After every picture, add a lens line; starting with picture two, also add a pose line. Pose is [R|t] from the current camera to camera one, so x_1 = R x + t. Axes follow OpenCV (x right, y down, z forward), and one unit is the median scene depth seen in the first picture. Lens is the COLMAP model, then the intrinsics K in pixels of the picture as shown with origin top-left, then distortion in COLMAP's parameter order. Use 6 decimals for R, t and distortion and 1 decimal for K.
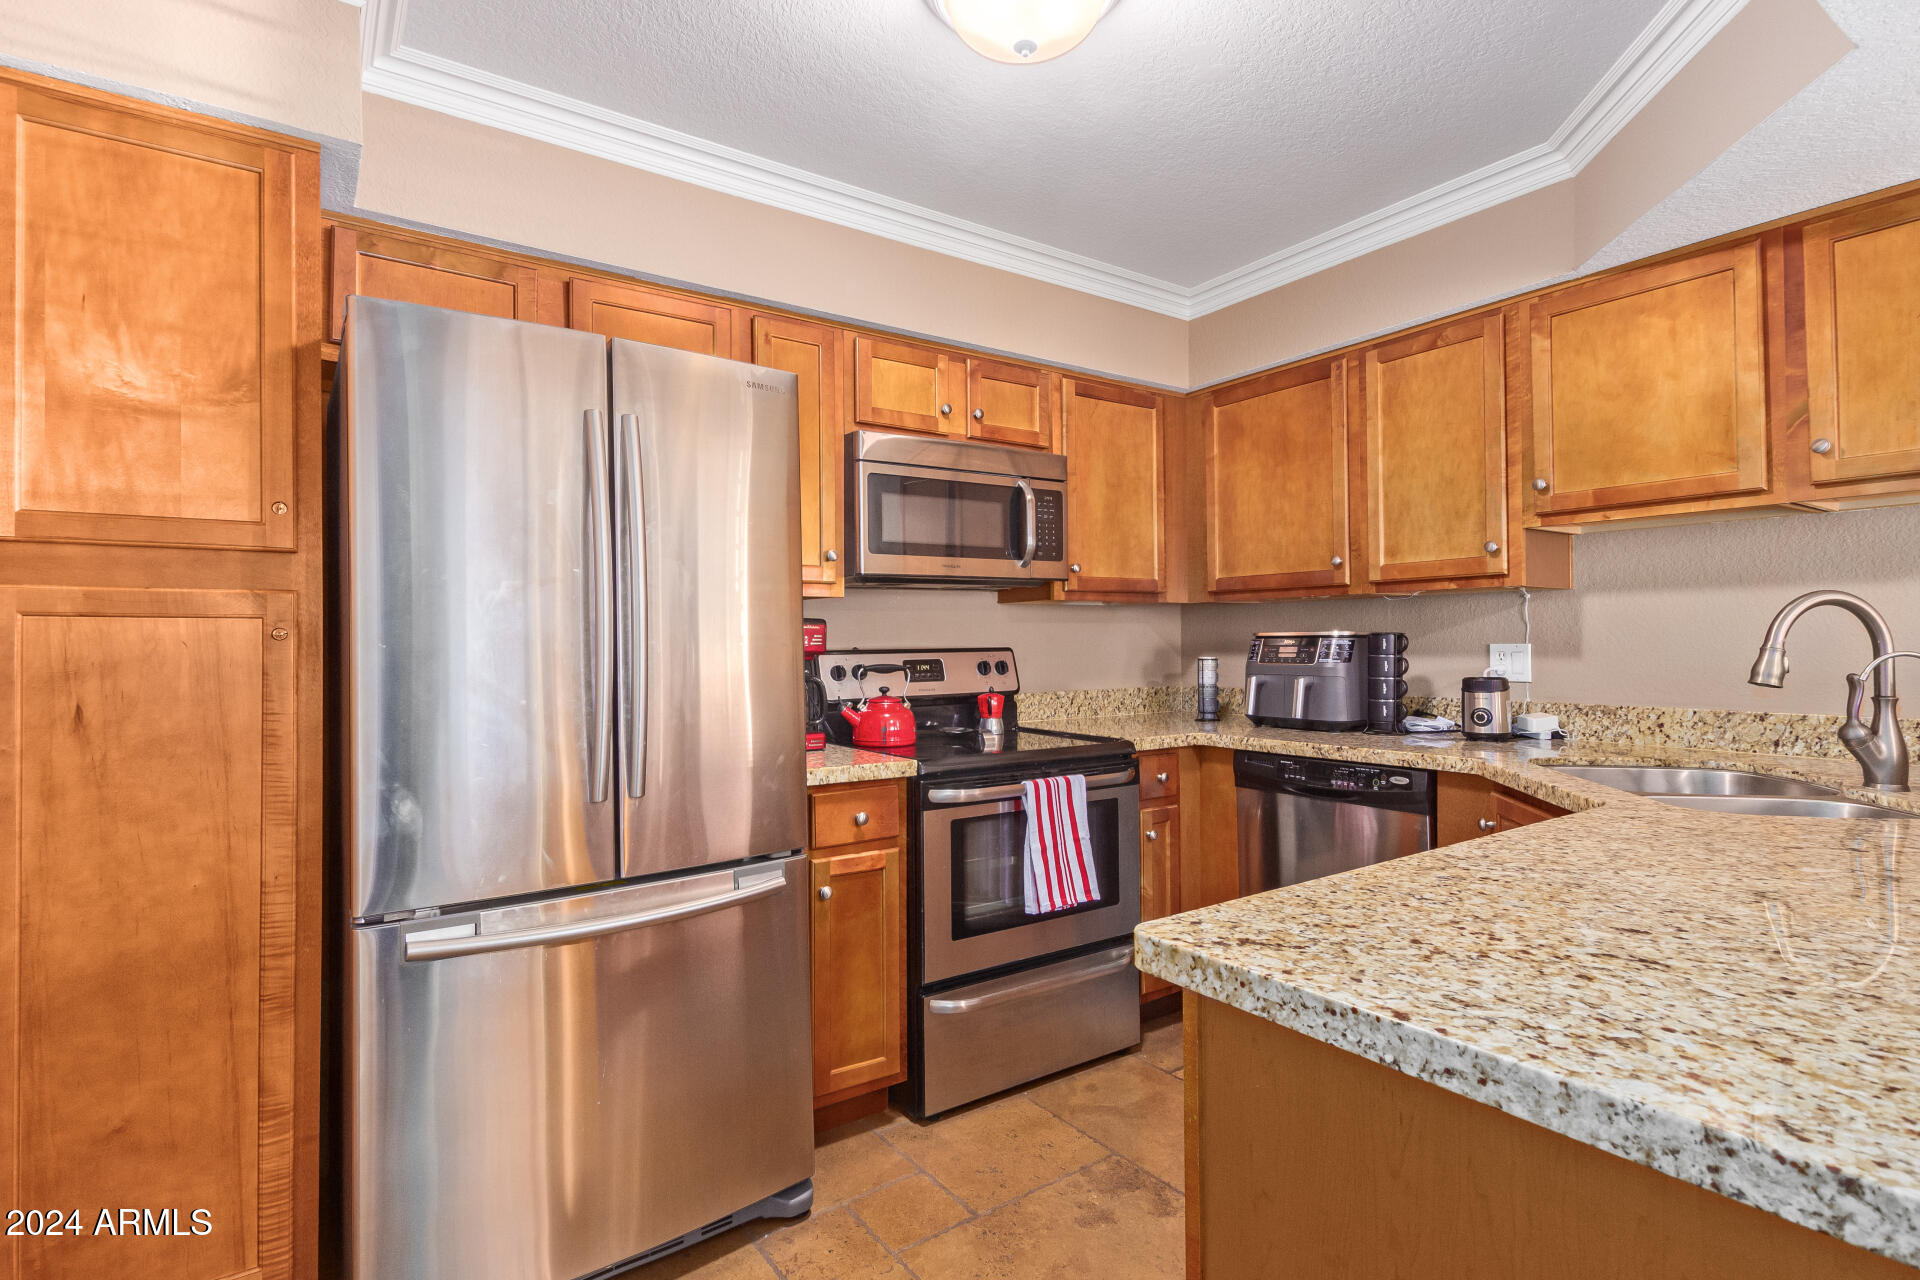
lens RADIAL K [[920.3, 0, 957.5], [0, 920.3, 631.5], [0, 0, 1]] dist [0.004402, -0.000029]
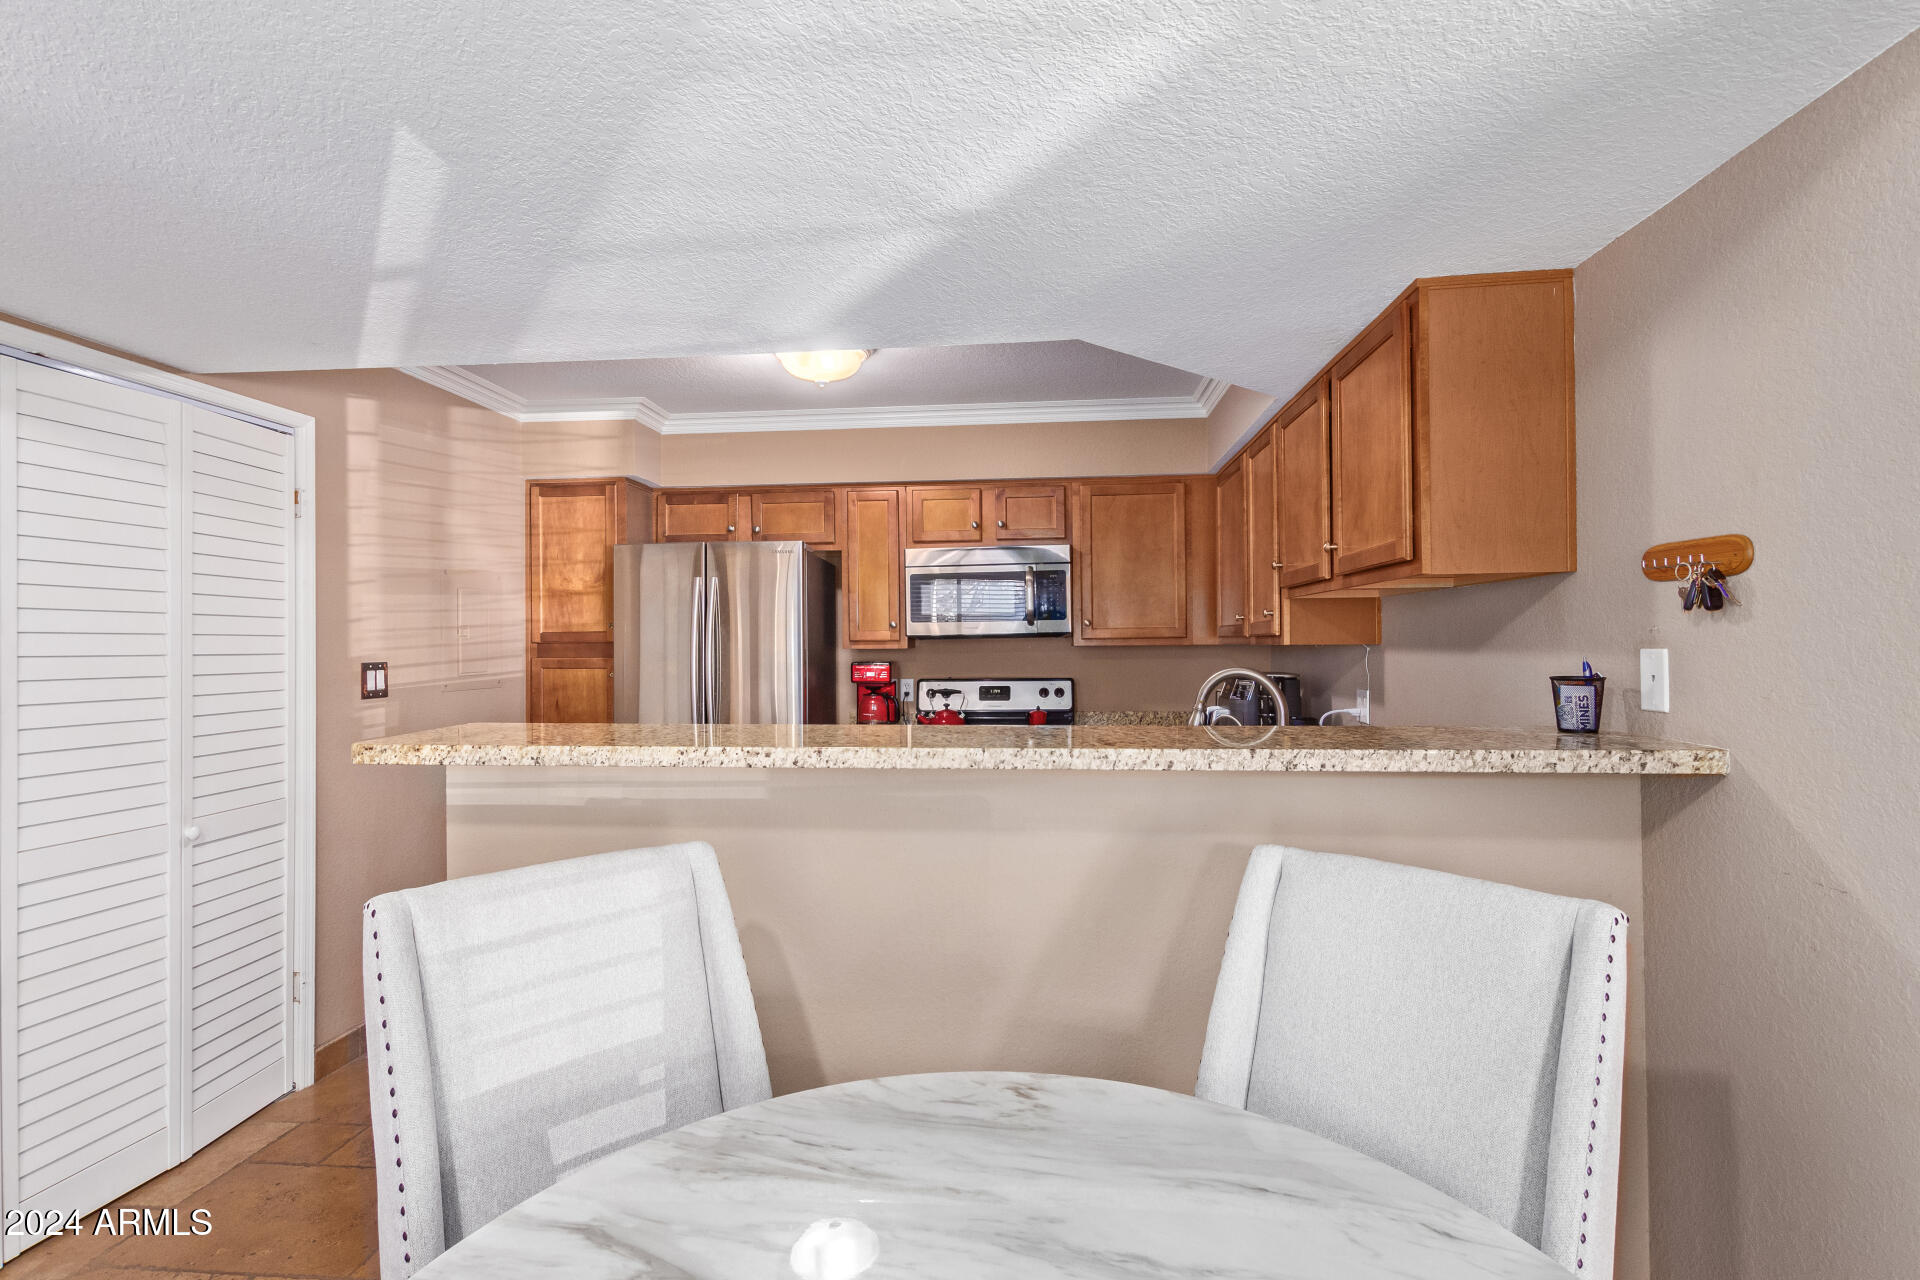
lens RADIAL K [[916.2, 0, 957.5], [0, 916.2, 642.3], [0, 0, 1]] dist [0.004404, -0.000176]
pose [[0.768669, 0.001730, -0.639645, 0.936290], [0.008145, 0.999889, 0.012493, -0.063888], [0.639595, -0.014813, 0.768569, -0.196136]]
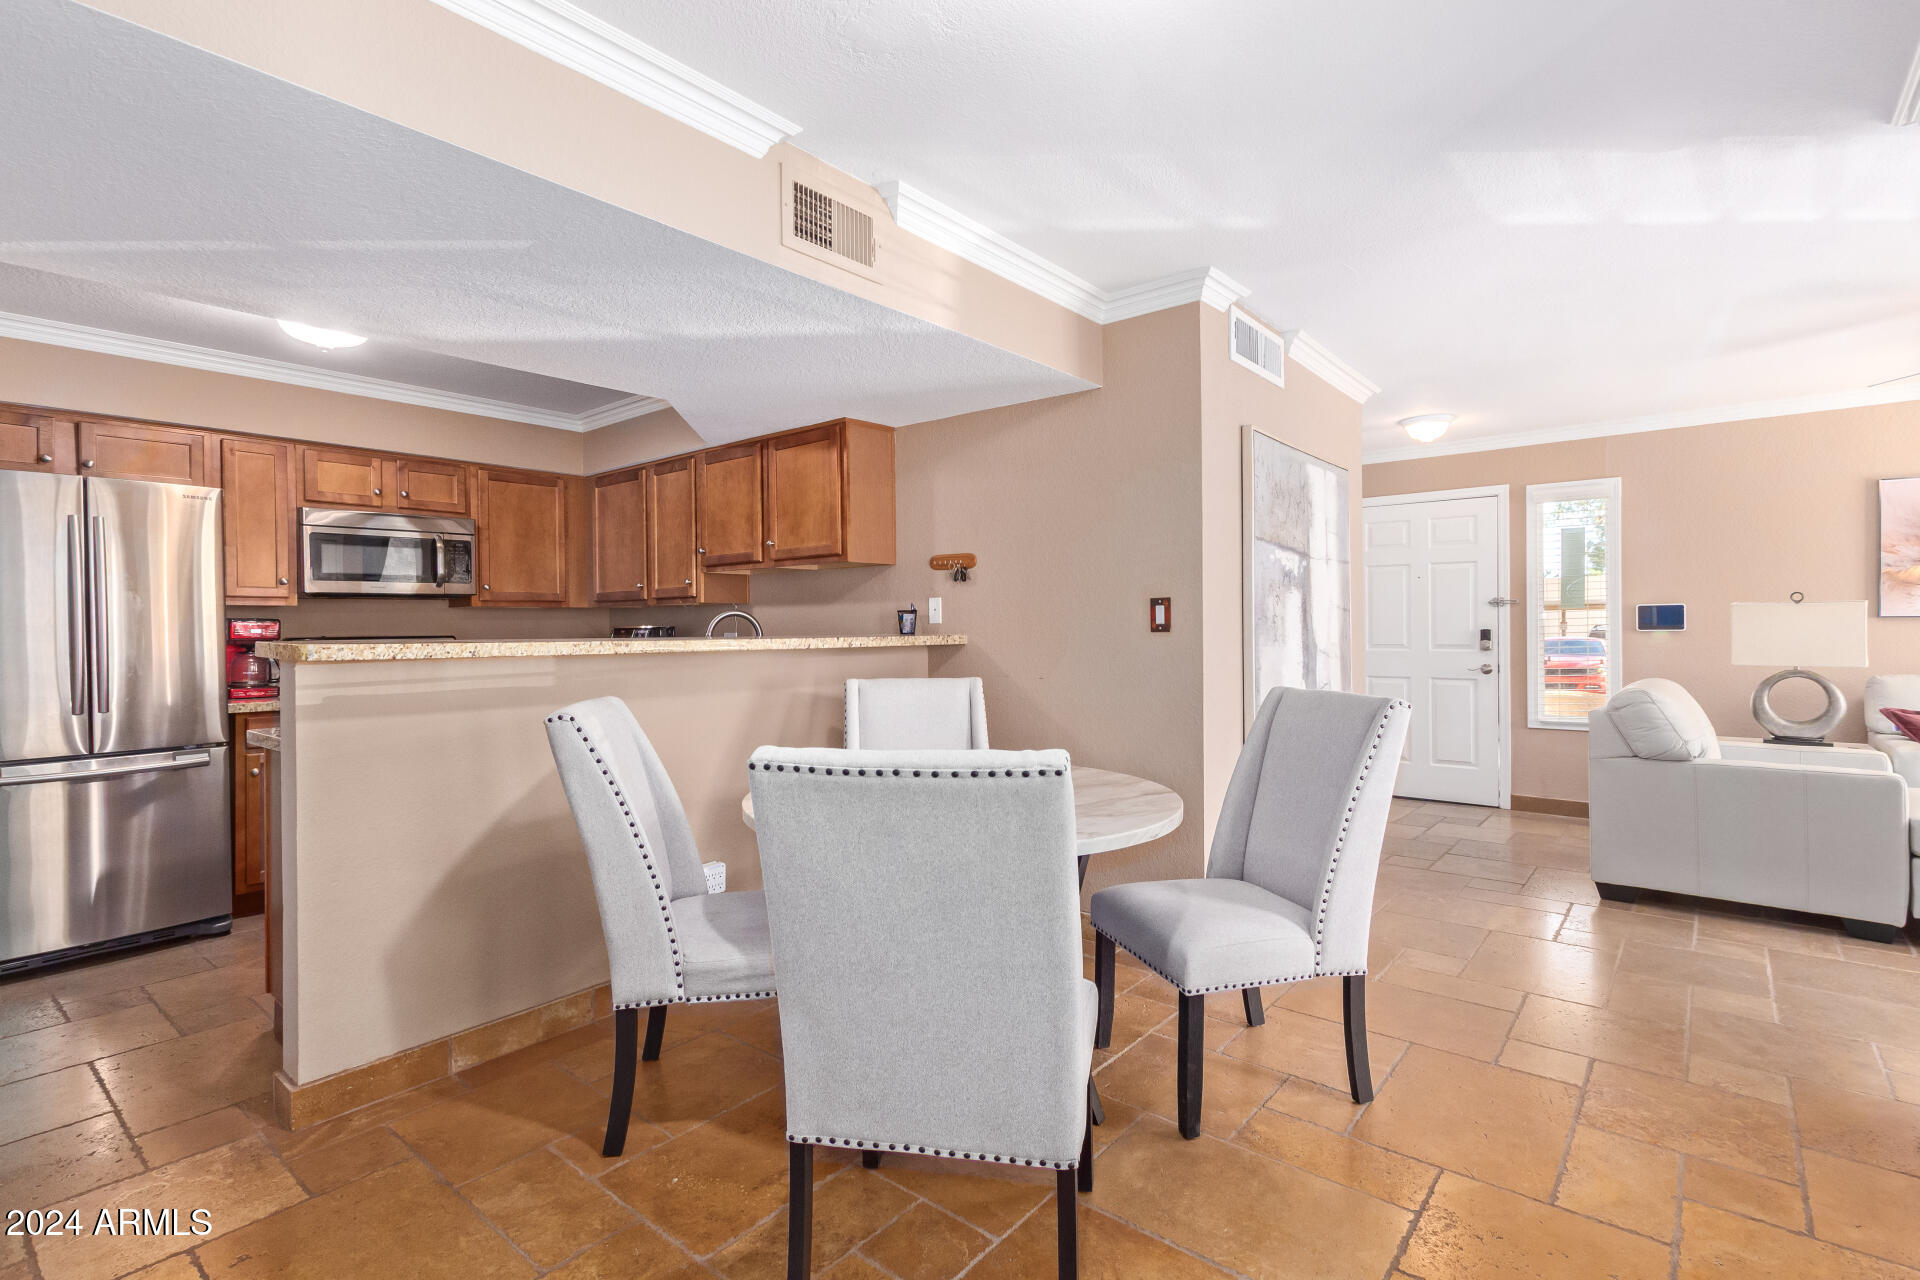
lens RADIAL K [[897.5, 0, 959.1], [0, 897.5, 646.6], [0, 0, 1]] dist [0.003296, -0.000043]
pose [[0.963773, -0.005752, 0.266661, 0.557297], [-0.002041, 0.999579, 0.028937, -0.012055], [-0.266715, -0.028433, 0.963356, -0.834297]]
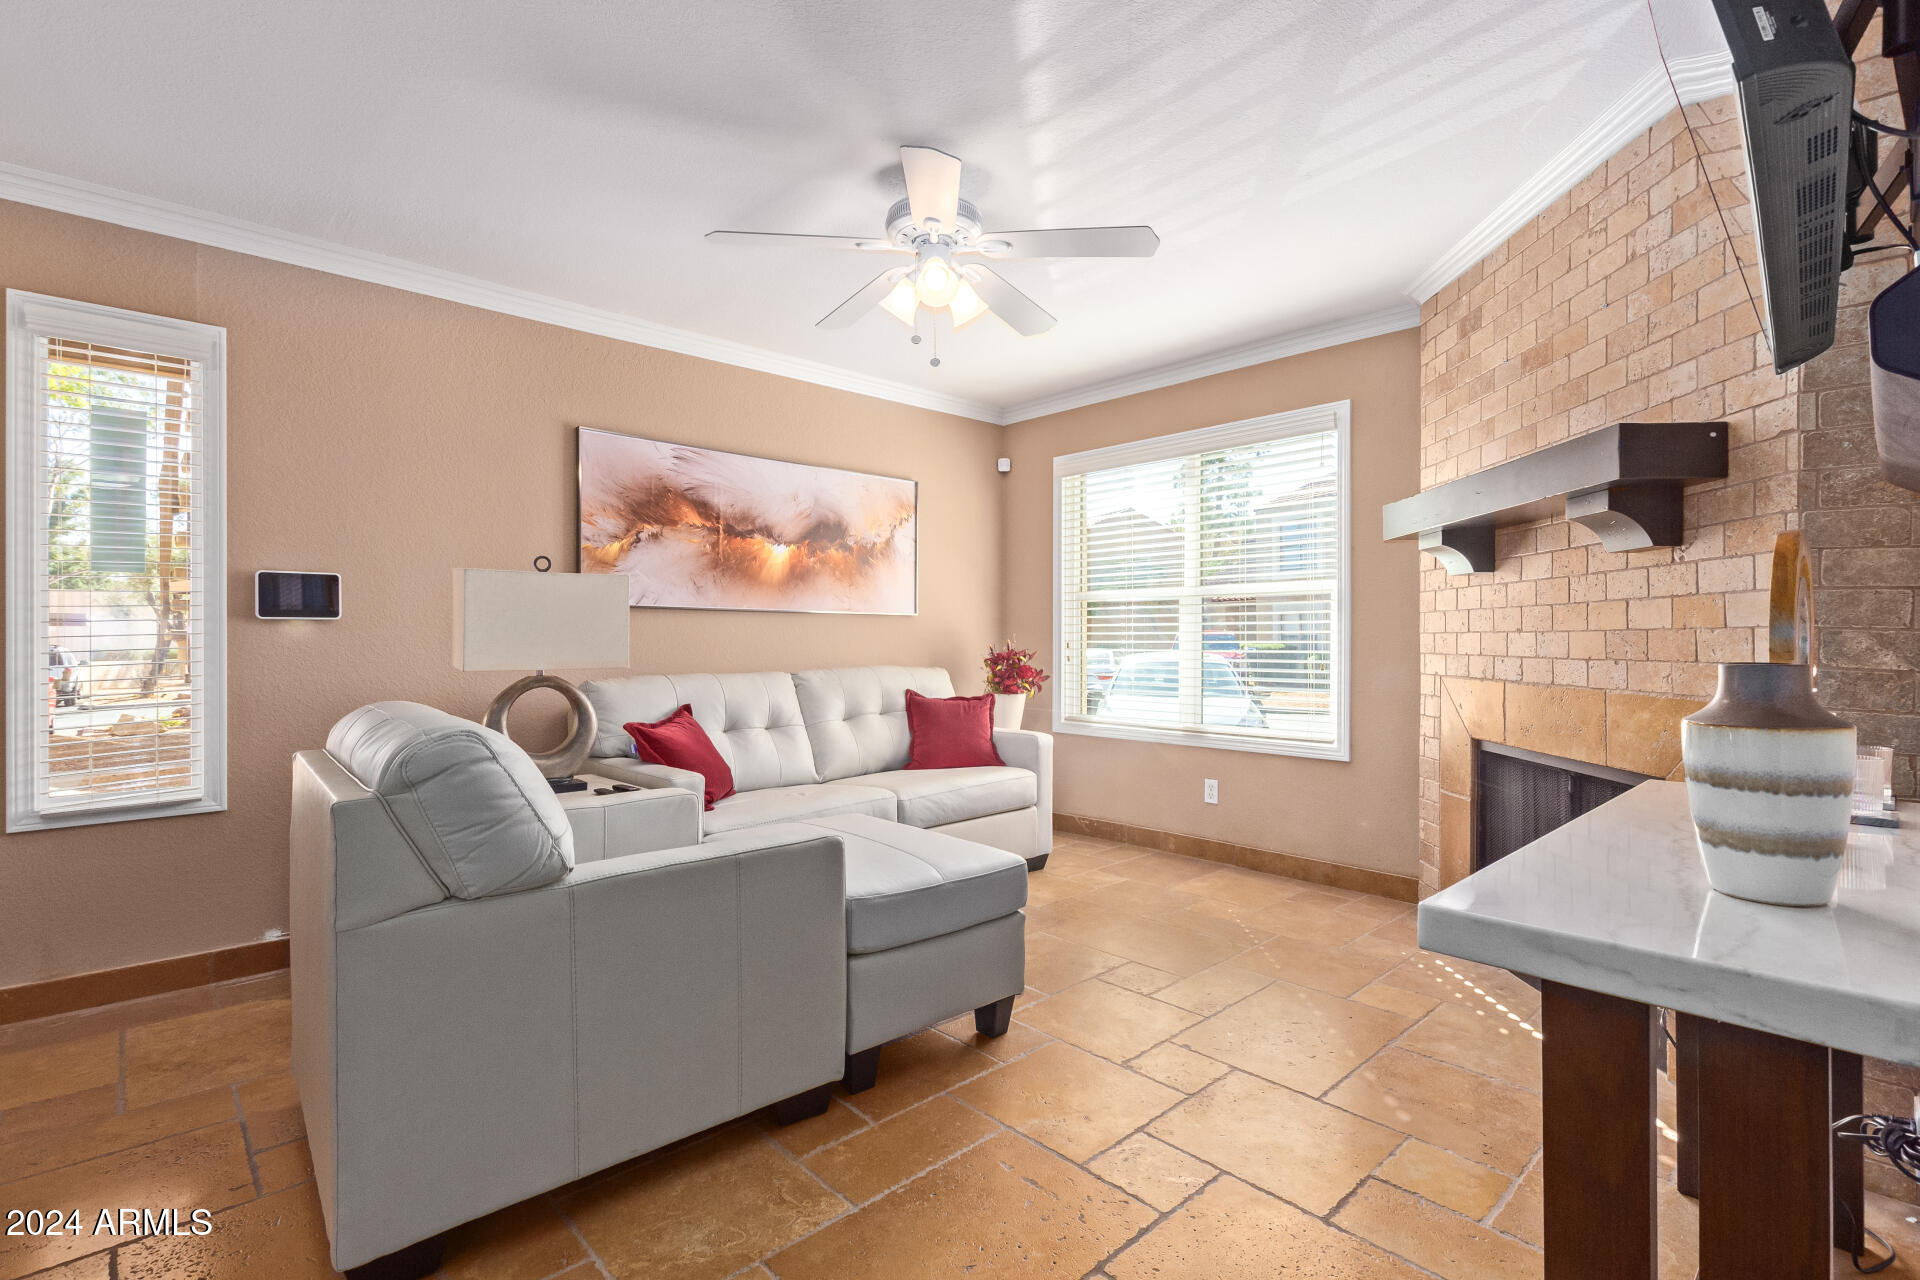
lens RADIAL K [[886.5, 0, 972.9], [0, 886.5, 634.0], [0, 0, 1]] dist [0.001899, 0.000324]
pose [[-0.147240, 0.016836, 0.988958, 1.350826], [-0.006946, 0.999813, -0.018055, 0.040331], [-0.989076, -0.009527, -0.147095, -0.010610]]
